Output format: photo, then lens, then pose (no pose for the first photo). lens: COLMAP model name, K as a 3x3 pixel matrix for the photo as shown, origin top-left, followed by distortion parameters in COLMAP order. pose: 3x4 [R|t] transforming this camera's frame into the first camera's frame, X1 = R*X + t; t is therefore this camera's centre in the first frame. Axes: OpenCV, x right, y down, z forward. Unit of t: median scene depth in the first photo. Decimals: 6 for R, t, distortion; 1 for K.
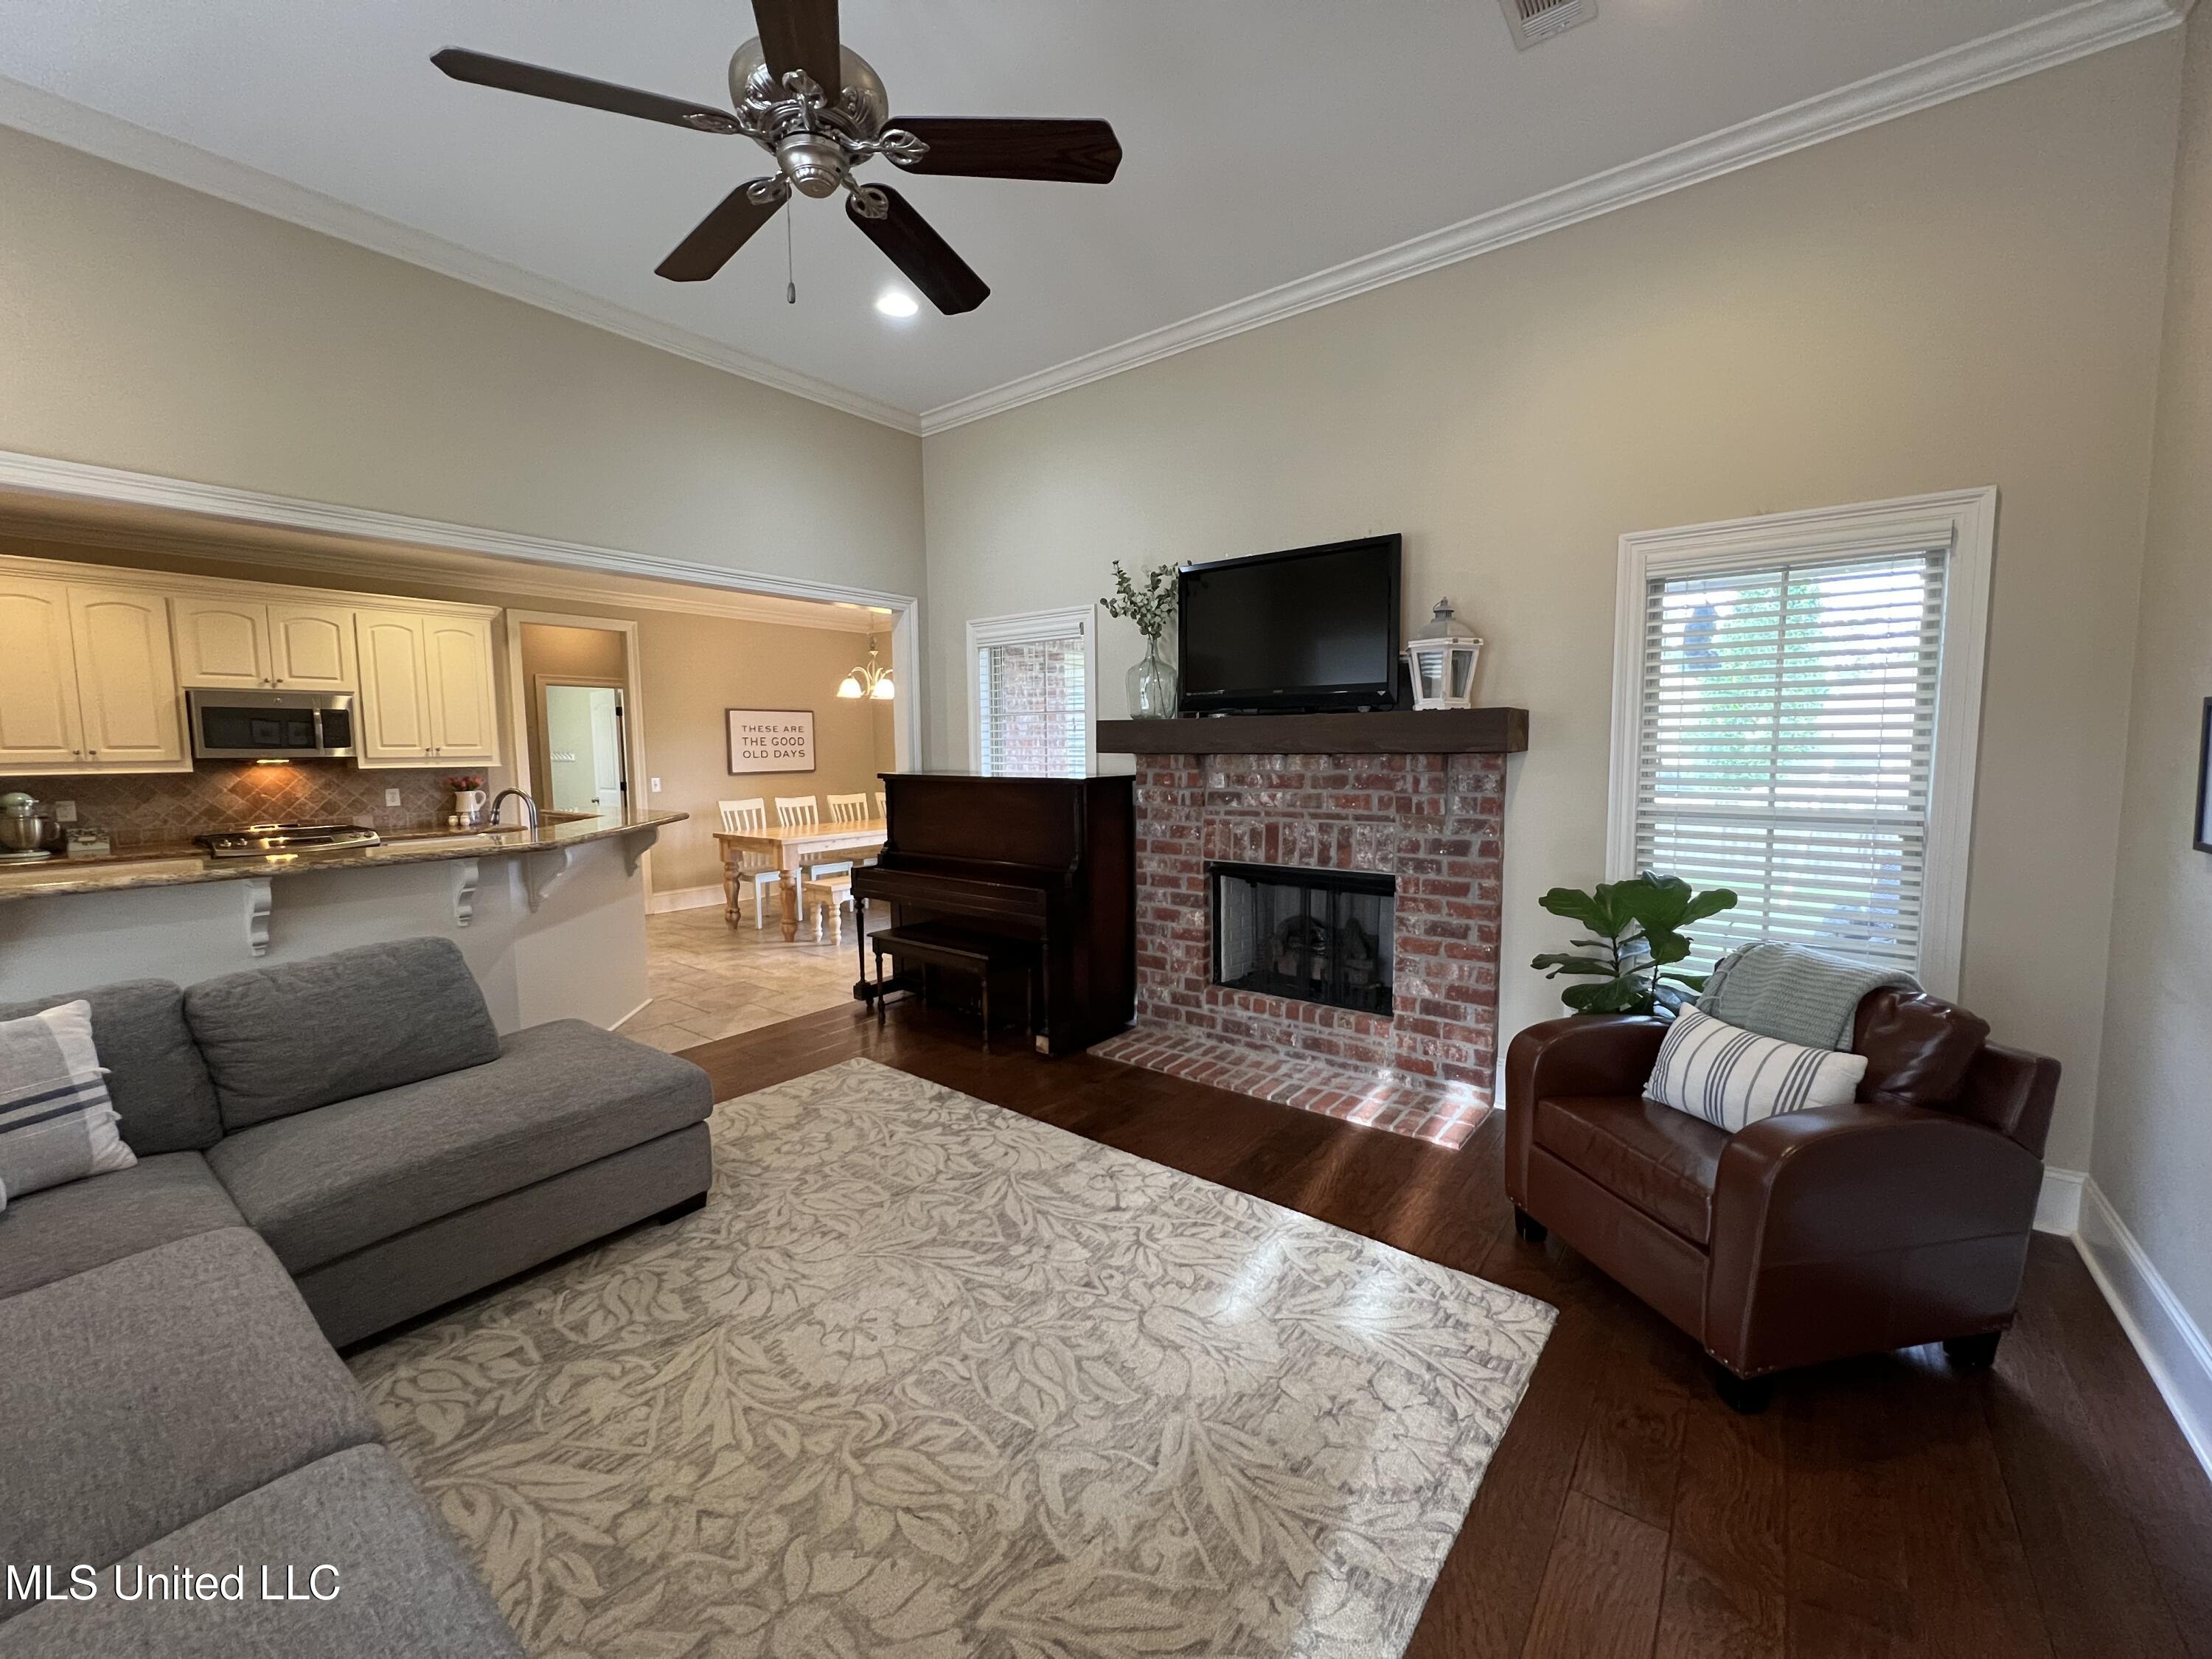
lens RADIAL K [[882.7, 0, 1101.7], [0, 882.7, 825.4], [0, 0, 1]] dist [0.000189, -0.000038]
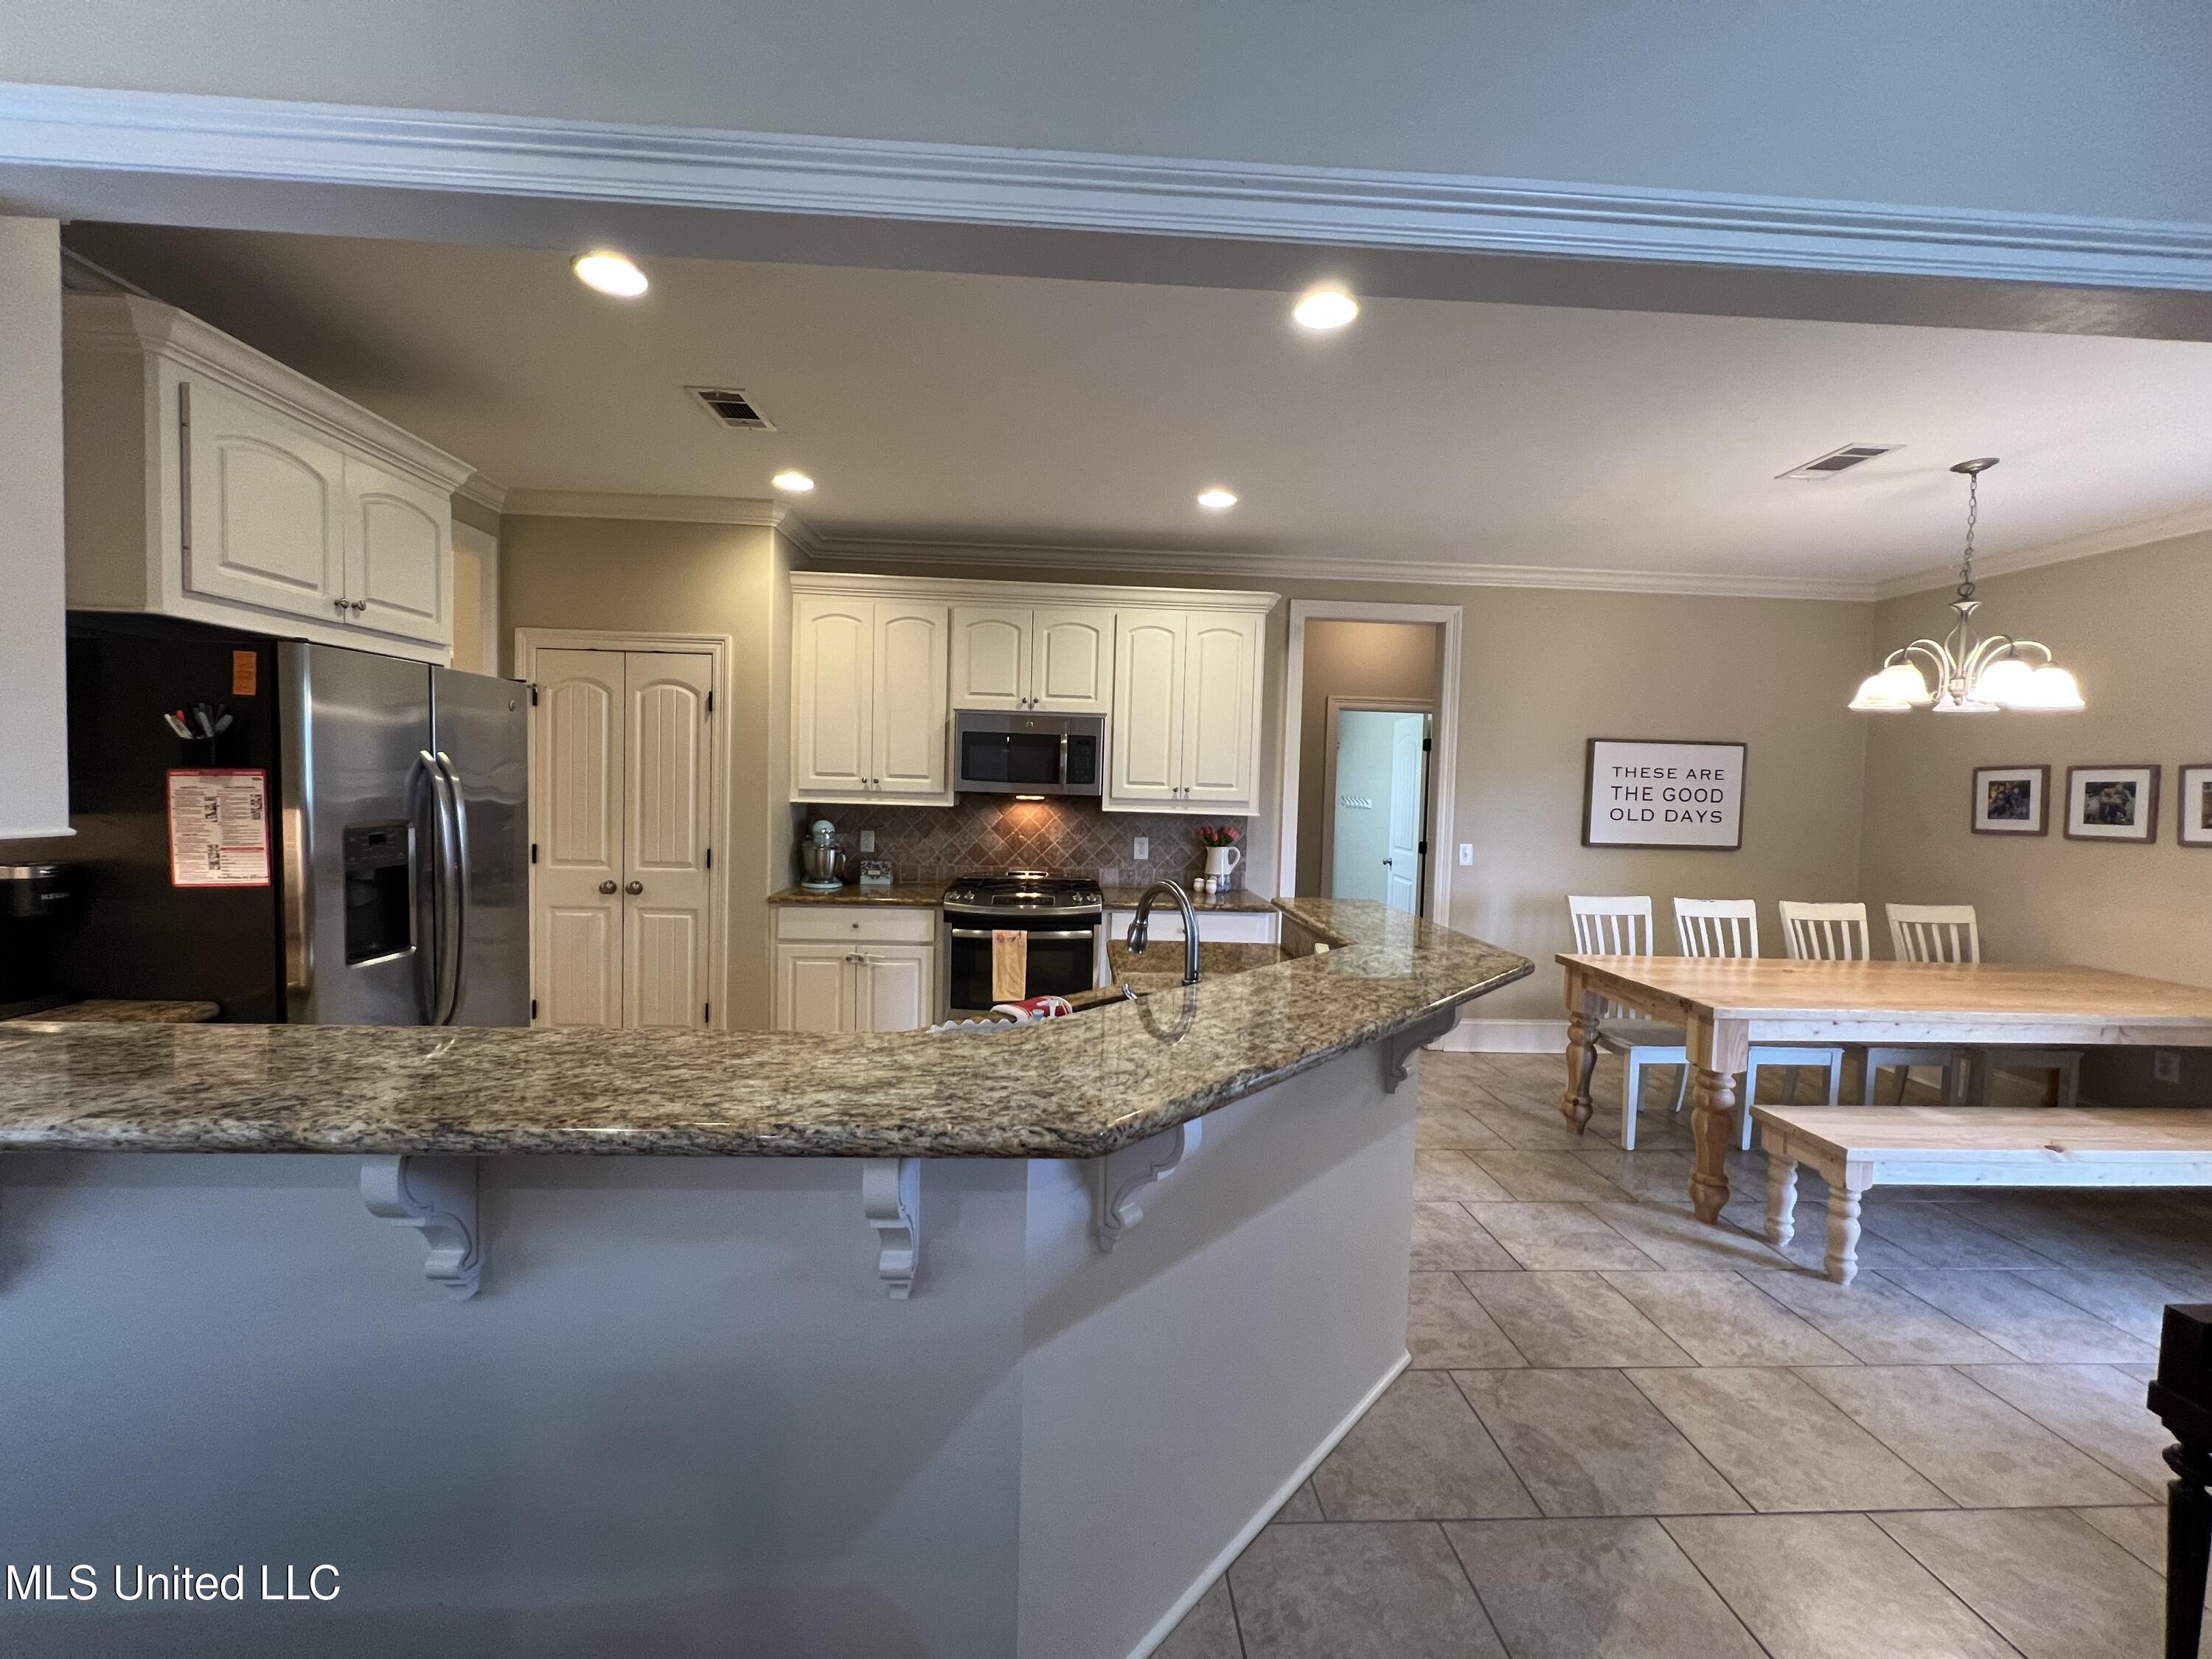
lens RADIAL K [[882.7, 0, 1095.8], [0, 882.7, 817.4], [0, 0, 1]] dist [0.000189, -0.000038]
pose [[0.646669, 0.058604, -0.760516, -0.250572], [-0.104718, 0.994424, -0.012414, -0.048631], [0.755548, 0.087668, 0.649201, 0.491126]]
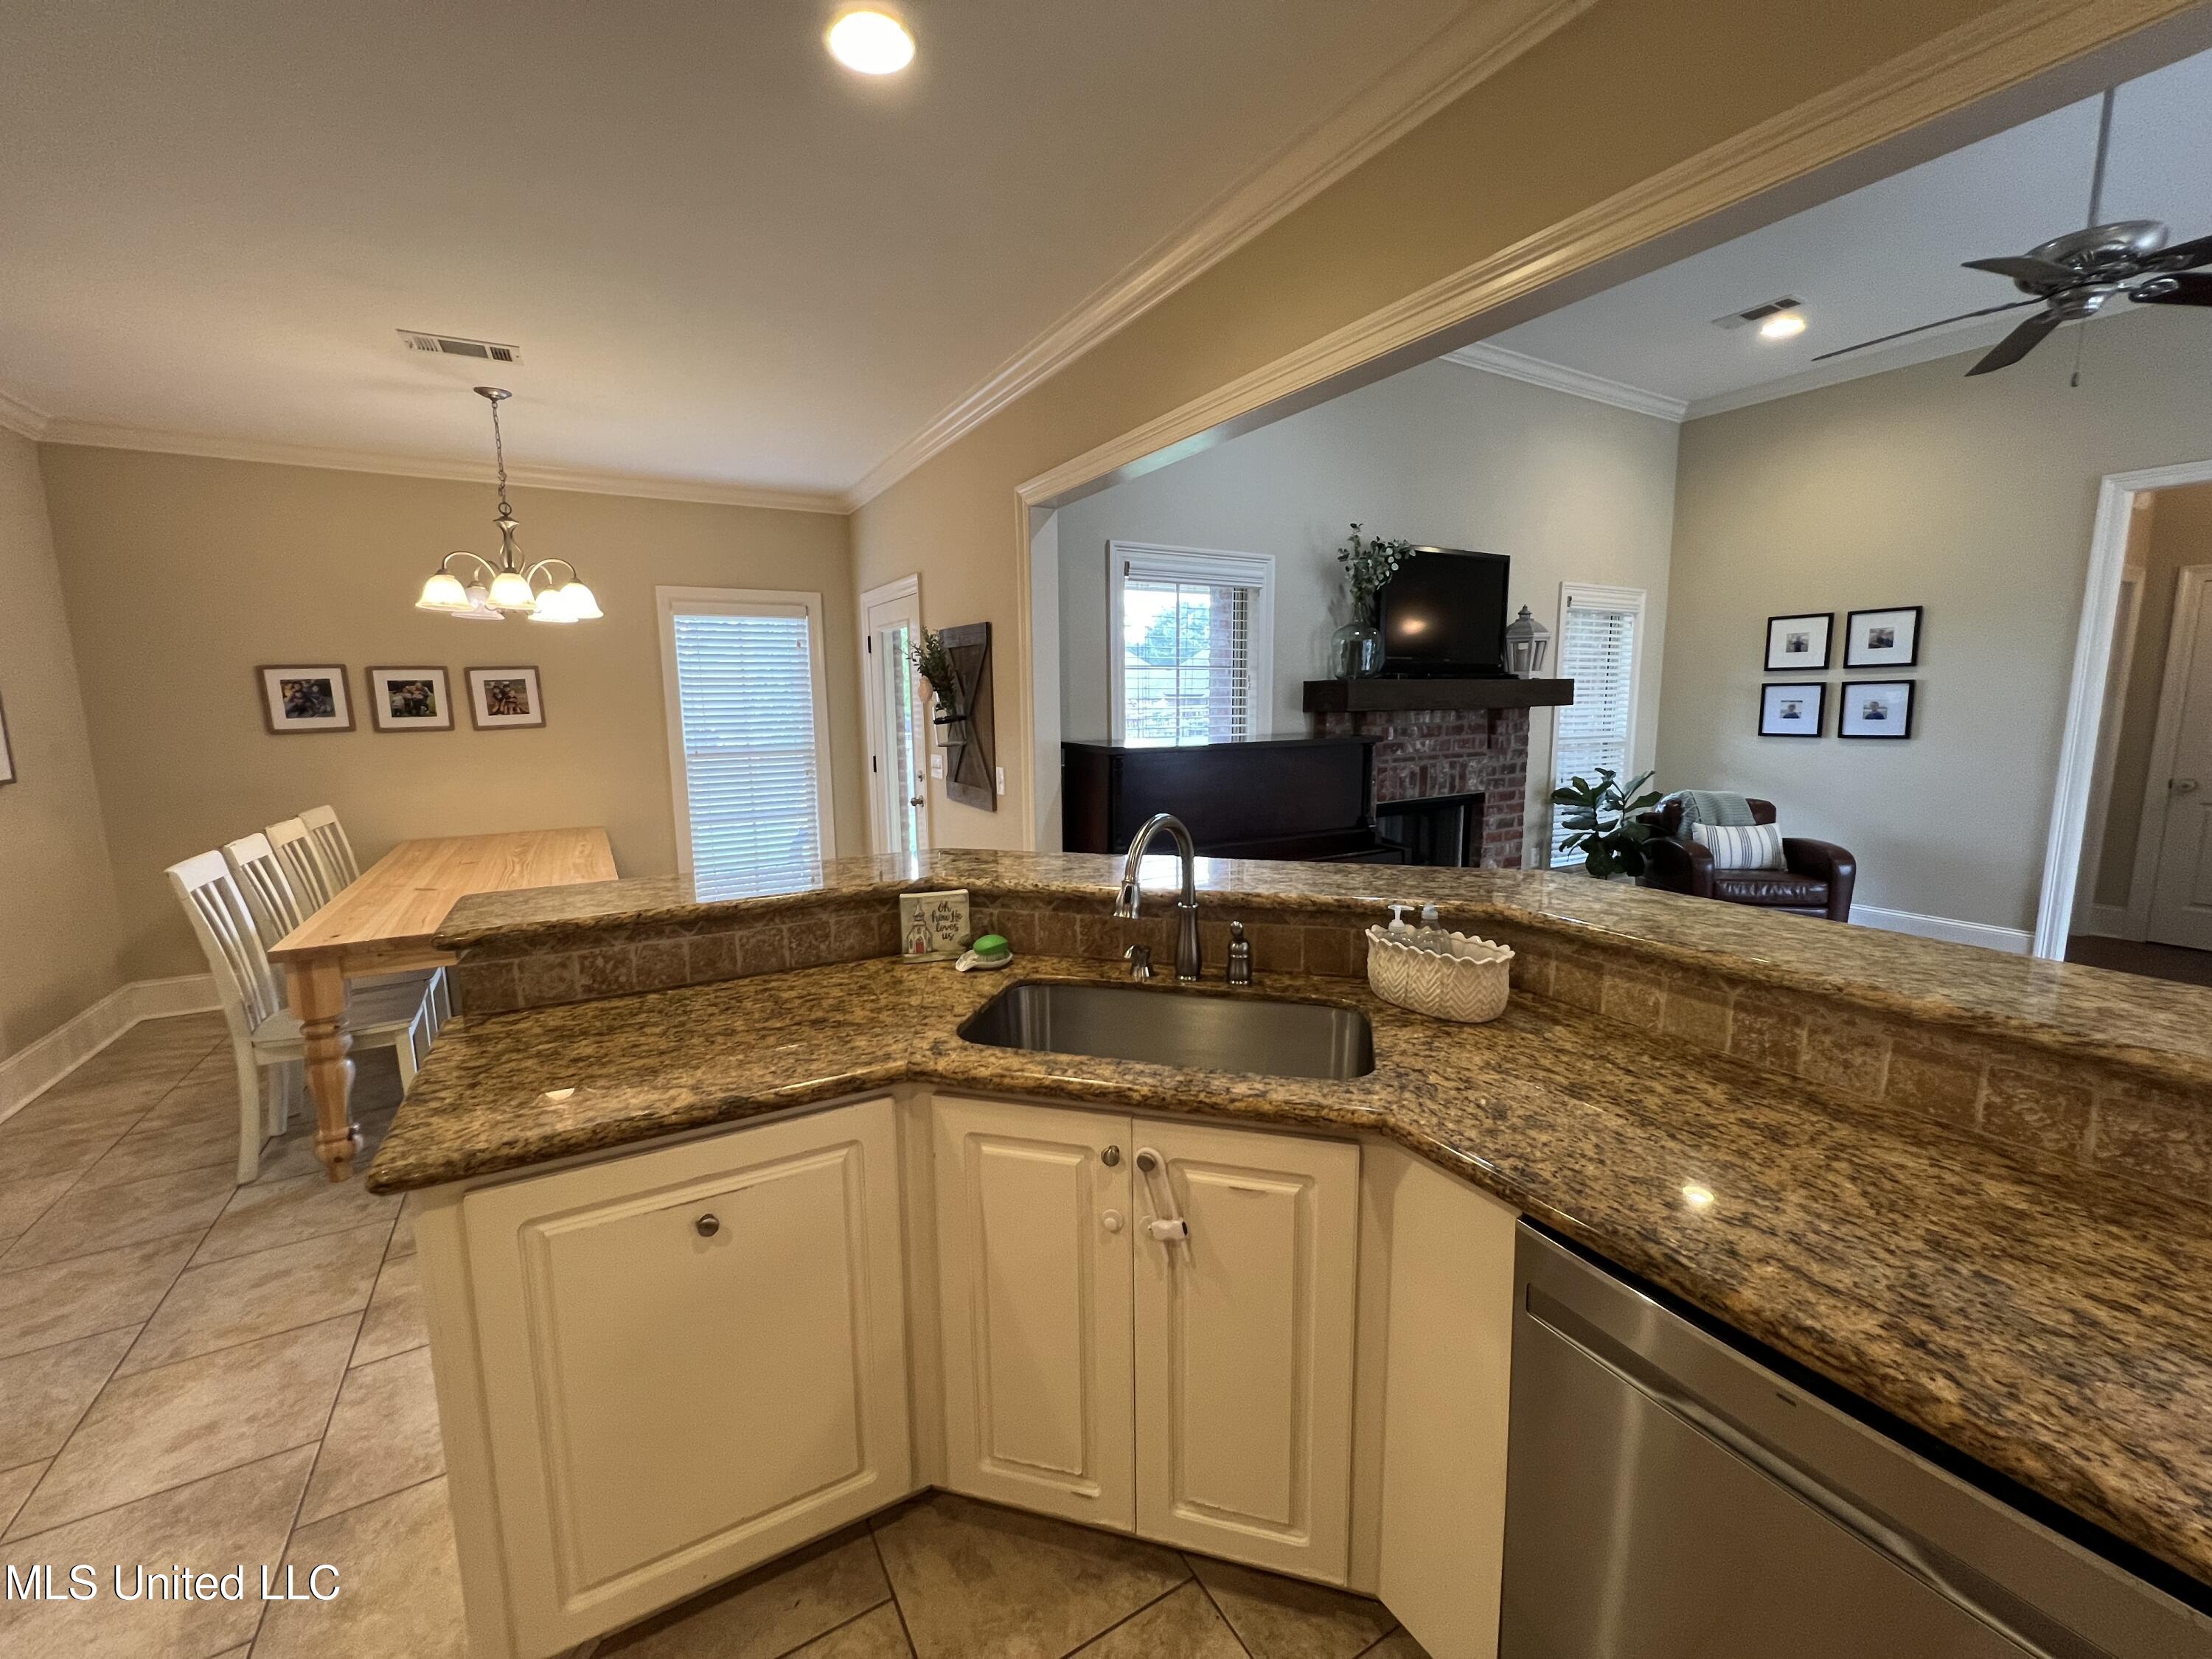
lens RADIAL K [[882.7, 0, 1098.2], [0, 882.7, 823.1], [0, 0, 1]] dist [0.000189, -0.000038]
pose [[0.374424, -0.128911, 0.918253, -0.775599], [0.091893, 0.990573, 0.101594, -0.061774], [-0.922693, 0.046342, 0.382741, 0.643254]]
